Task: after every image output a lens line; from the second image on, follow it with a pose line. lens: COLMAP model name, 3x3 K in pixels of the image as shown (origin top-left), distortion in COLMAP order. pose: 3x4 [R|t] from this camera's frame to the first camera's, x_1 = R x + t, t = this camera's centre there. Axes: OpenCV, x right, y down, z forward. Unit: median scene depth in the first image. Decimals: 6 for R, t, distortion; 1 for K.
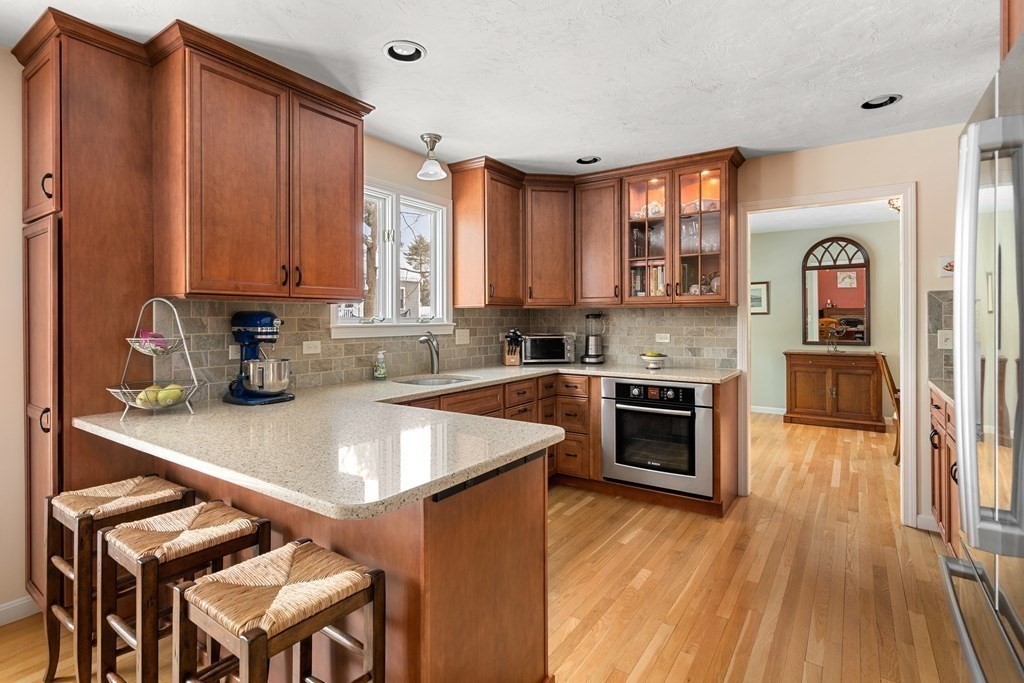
lens RADIAL K [[508.4, 0, 489.2], [0, 508.4, 319.6], [0, 0, 1]] dist [0.000001, 0.000059]
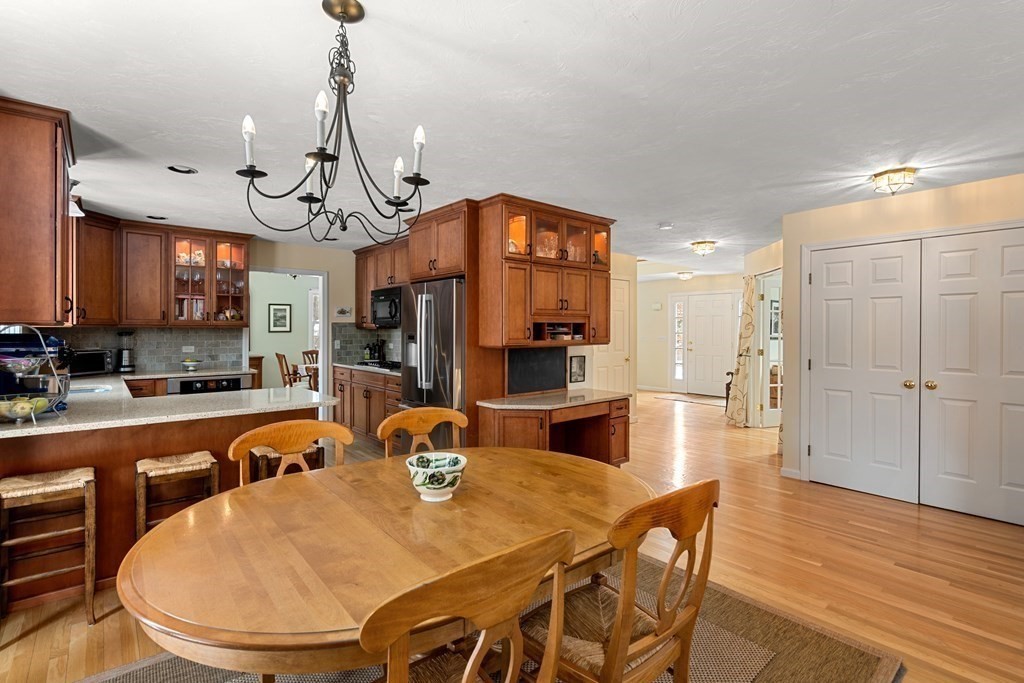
lens RADIAL K [[467.6, 0, 512.0], [0, 467.6, 341.5], [0, 0, 1]] dist [0.000657, 0.000203]
pose [[0.232100, -0.021234, 0.972460, -0.781593], [0.000315, 0.999763, 0.021755, -0.014184], [-0.972692, -0.004743, 0.232052, -0.189653]]
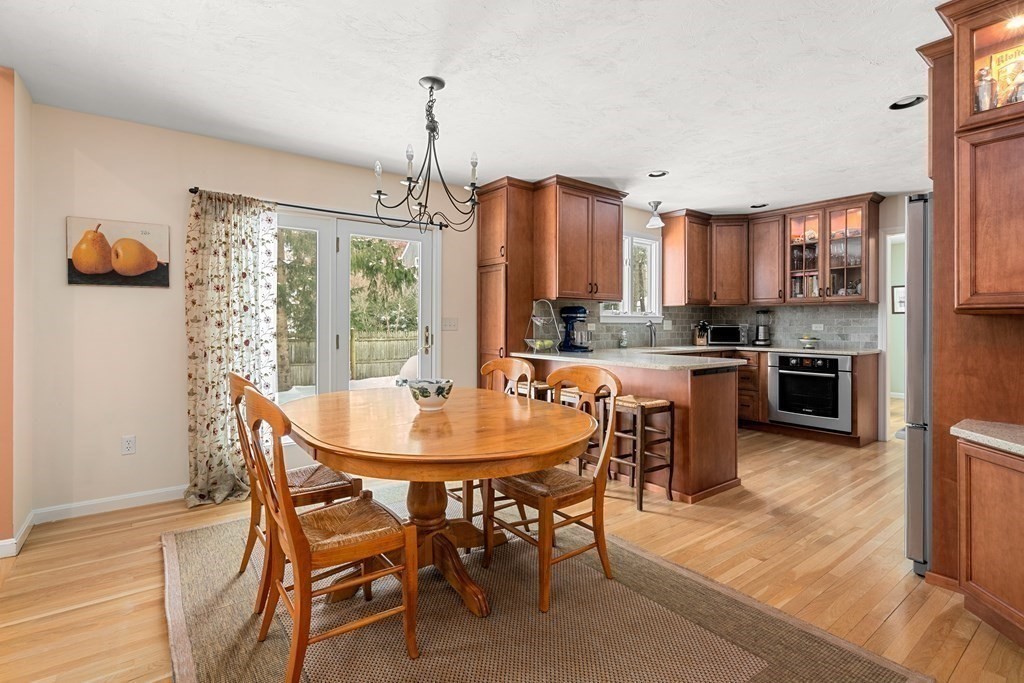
lens RADIAL K [[489.7, 0, 501.7], [0, 489.7, 328.1], [0, 0, 1]] dist [-0.000302, 0.000609]
pose [[0.959393, 0.005336, -0.282023, -0.120834], [-0.003513, 0.999970, 0.006967, 0.035744], [0.282051, -0.005694, 0.959382, -0.579713]]
